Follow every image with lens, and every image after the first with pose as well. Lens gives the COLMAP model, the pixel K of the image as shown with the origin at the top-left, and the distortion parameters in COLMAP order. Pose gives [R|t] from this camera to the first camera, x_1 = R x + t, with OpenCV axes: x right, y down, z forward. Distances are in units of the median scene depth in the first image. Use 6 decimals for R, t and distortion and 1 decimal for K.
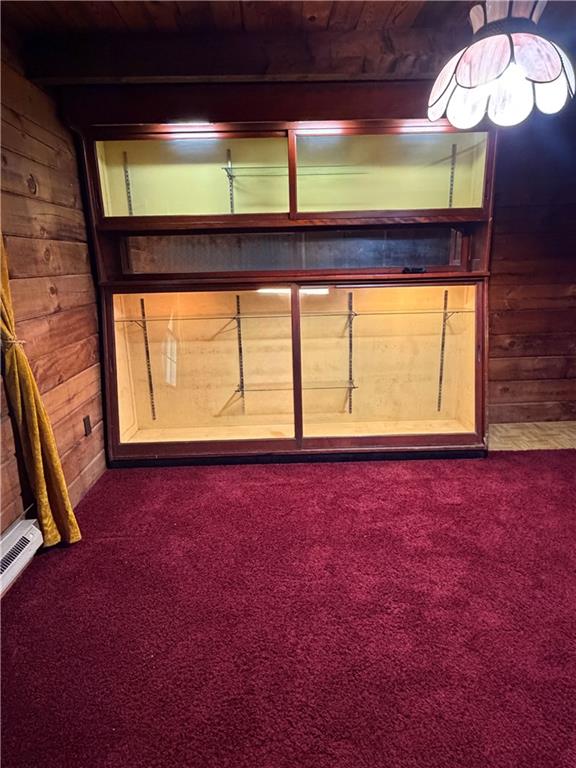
lens RADIAL K [[455.9, 0, 289.3], [0, 455.9, 383.1], [0, 0, 1]] dist [0.000839, -0.000138]
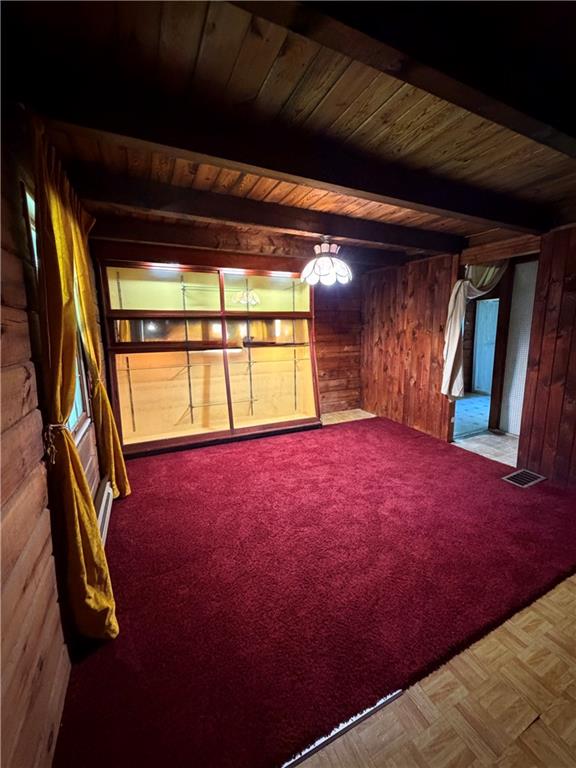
lens RADIAL K [[307.3, 0, 287.4], [0, 307.3, 382.0], [0, 0, 1]] dist [-0.000670, 0.000027]
pose [[0.919933, -0.055701, 0.388098, -0.249688], [0.095096, 0.991999, -0.083039, 0.057314], [-0.380367, 0.113297, 0.917870, -0.254154]]
